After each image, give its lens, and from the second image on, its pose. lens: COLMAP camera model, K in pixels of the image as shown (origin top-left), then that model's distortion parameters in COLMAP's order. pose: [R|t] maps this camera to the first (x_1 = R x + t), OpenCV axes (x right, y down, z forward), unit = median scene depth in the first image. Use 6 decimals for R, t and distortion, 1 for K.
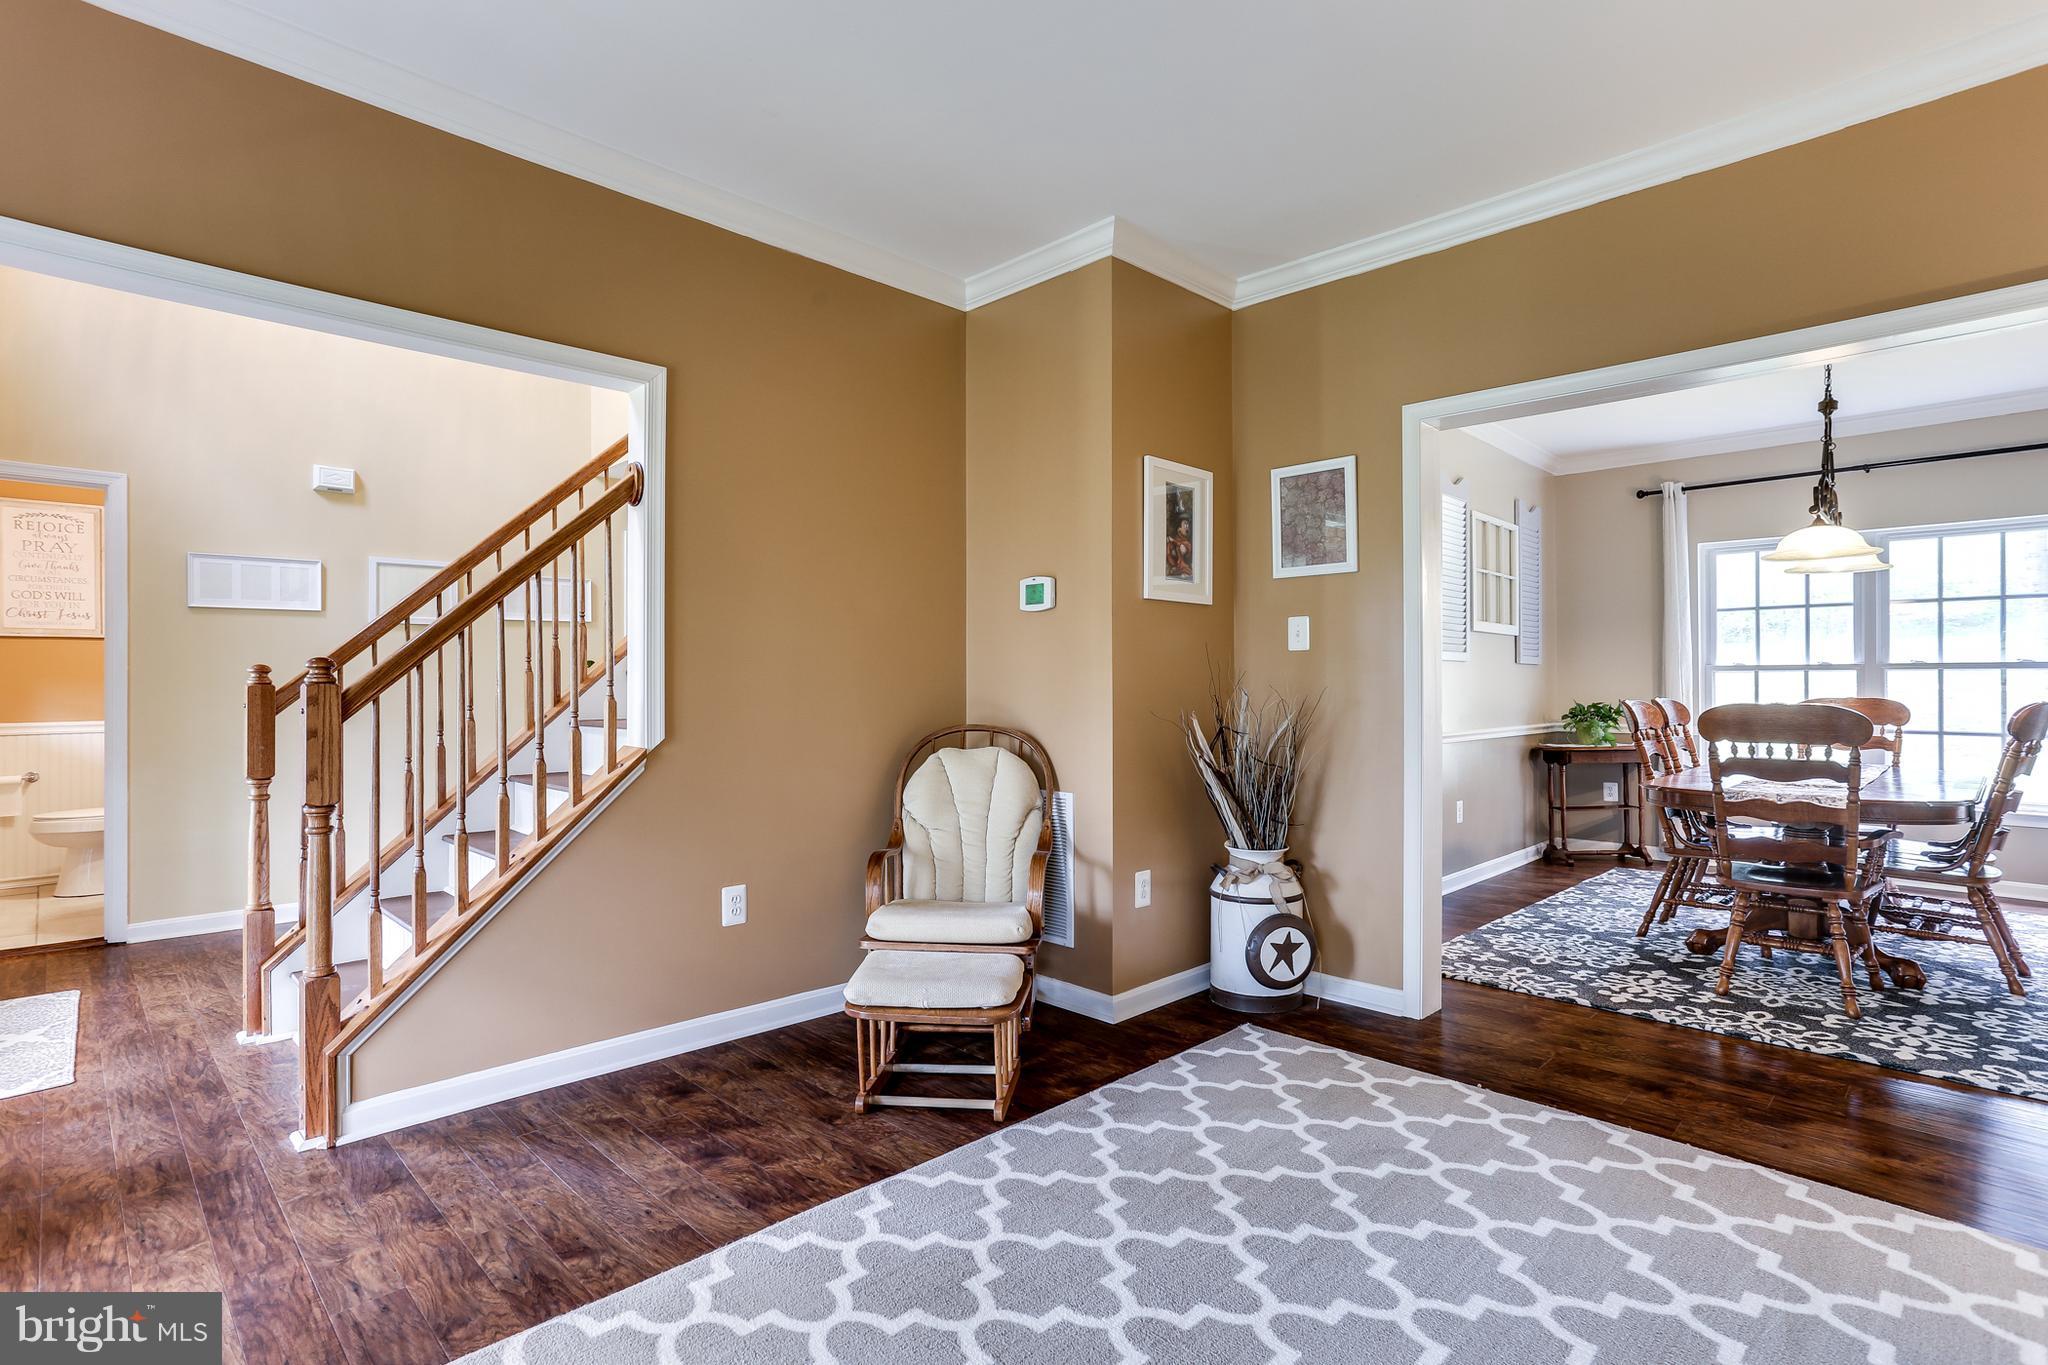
lens RADIAL K [[991.8, 0, 1021.3], [0, 991.8, 688.1], [0, 0, 1]] dist [-0.037691, 0.022008]
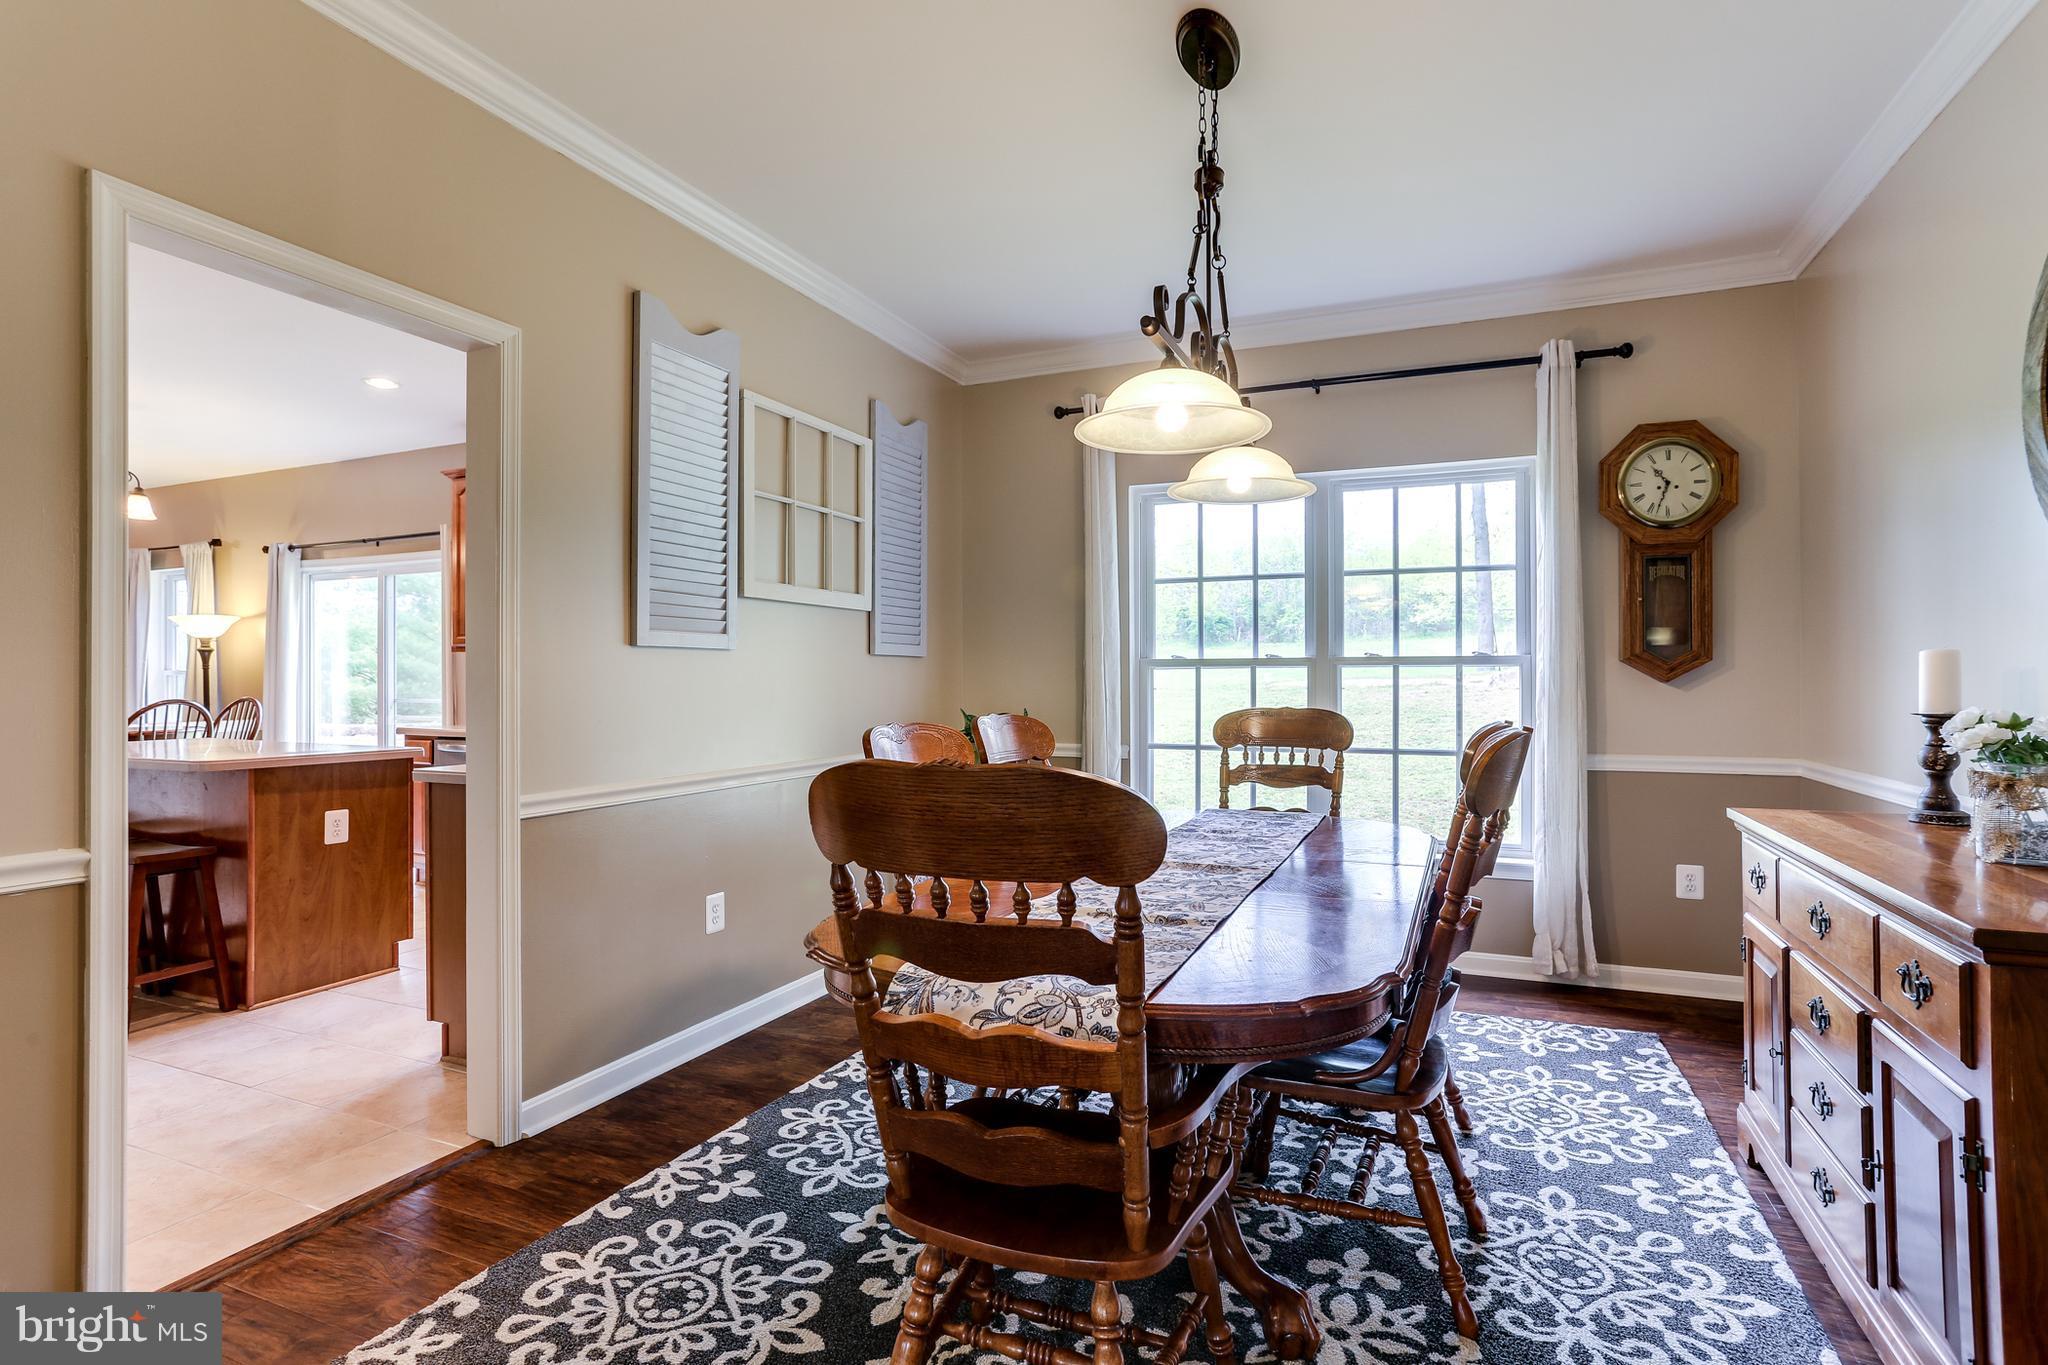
lens RADIAL K [[991.8, 0, 1037.5], [0, 991.8, 678.2], [0, 0, 1]] dist [-0.037691, 0.022008]
pose [[0.930261, -0.000726, 0.366898, 0.685764], [0.001718, 0.999996, -0.002378, -0.014507], [-0.366895, 0.002843, 0.930258, 0.669833]]
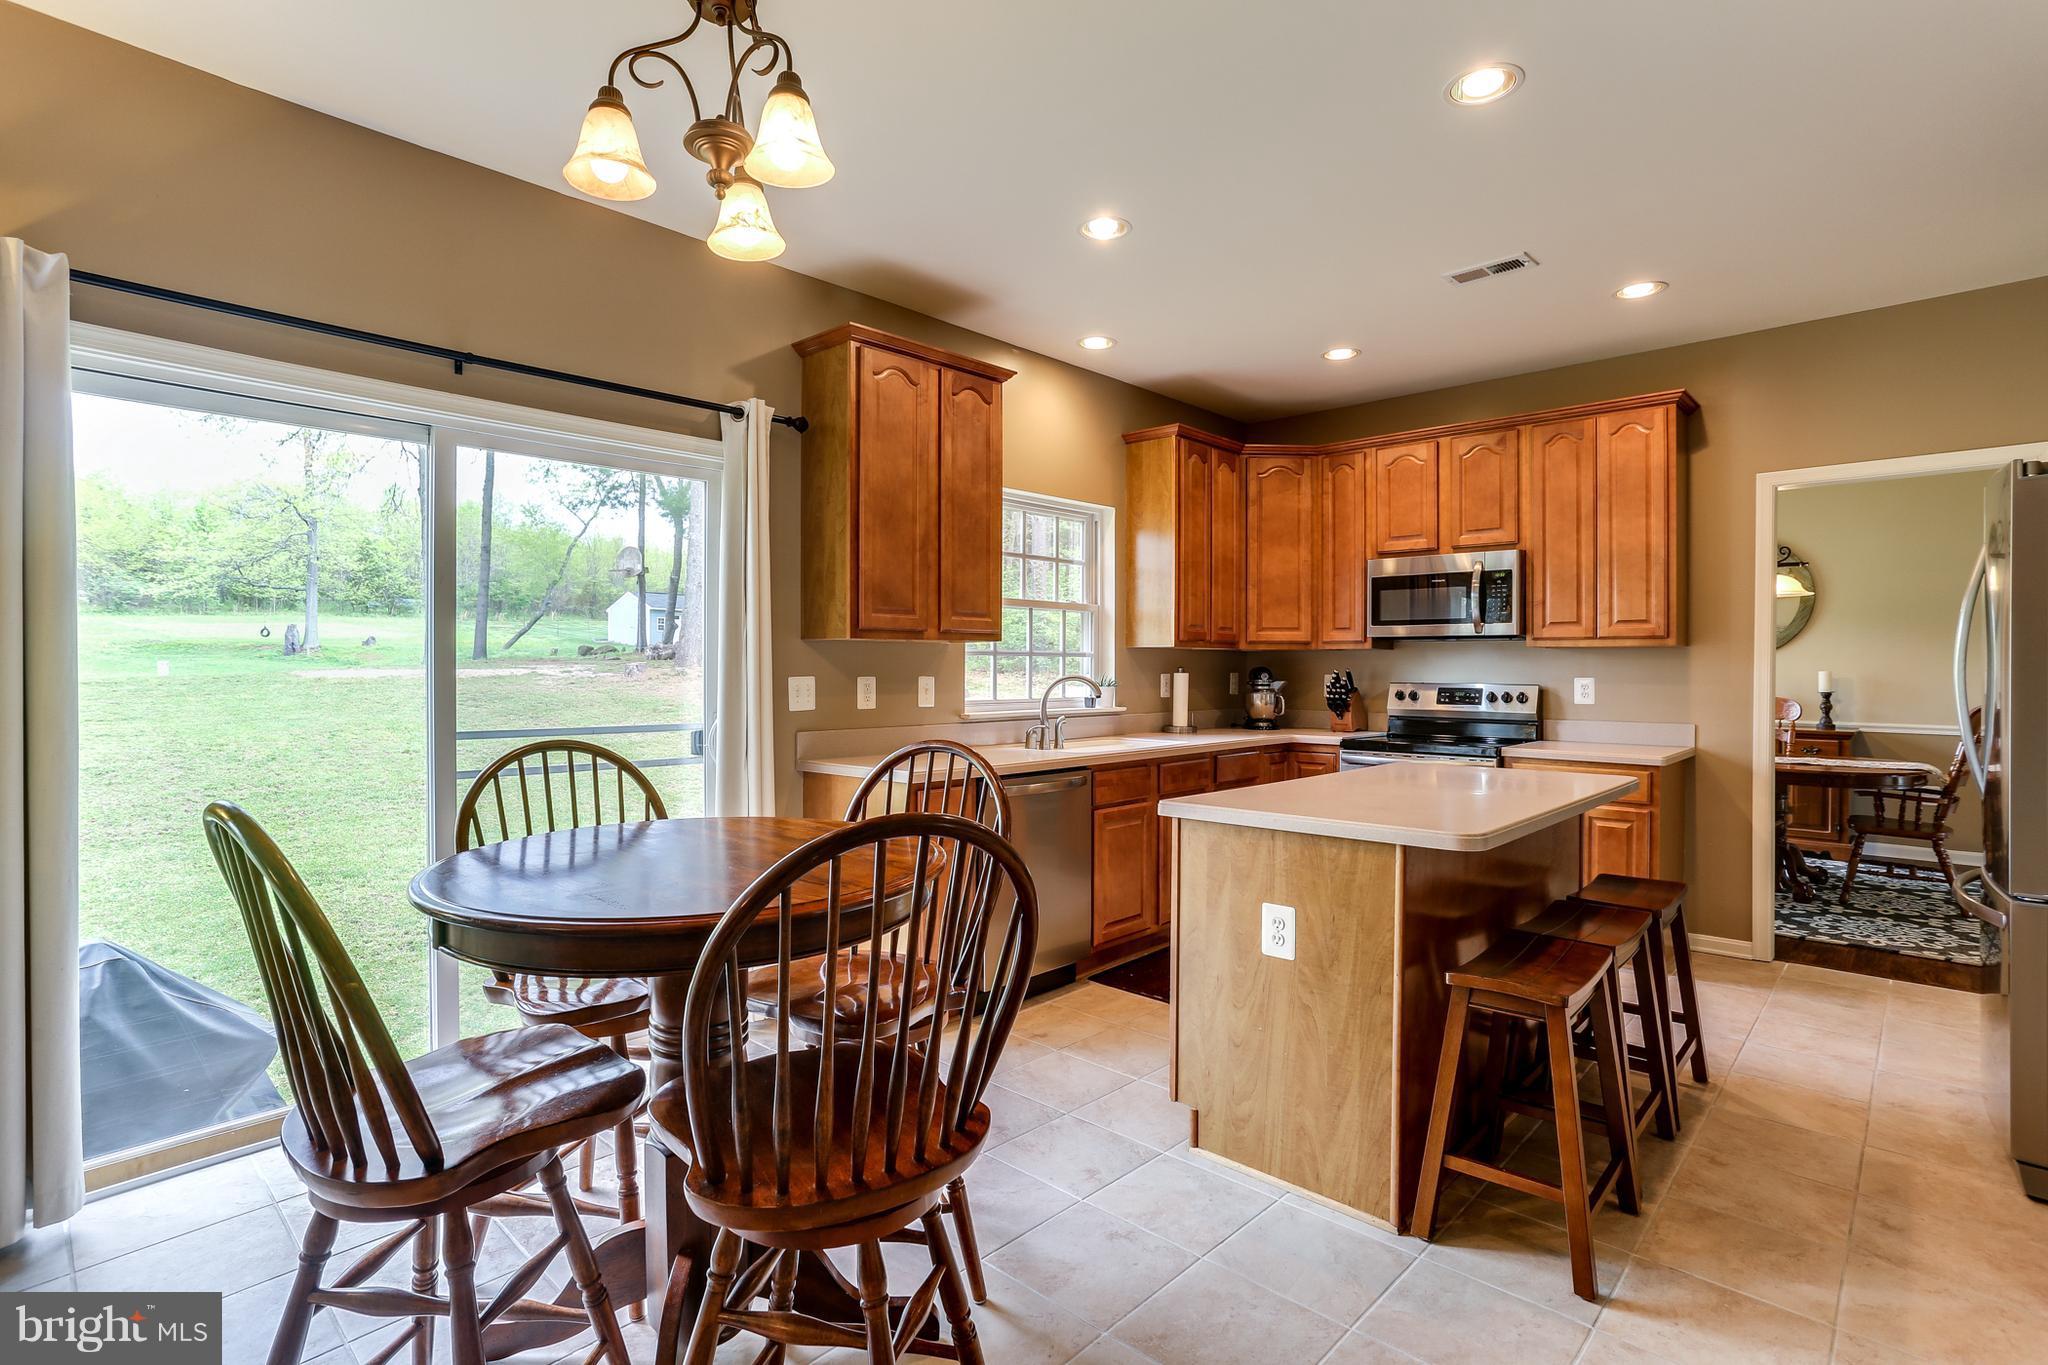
lens RADIAL K [[991.8, 0, 1021.3], [0, 991.8, 673.0], [0, 0, 1]] dist [-0.037691, 0.022008]
pose [[-0.022930, -0.007024, 0.999712, -0.677137], [-0.002670, 0.999972, 0.006965, -0.039035], [-0.999734, -0.002509, -0.022948, 2.535434]]
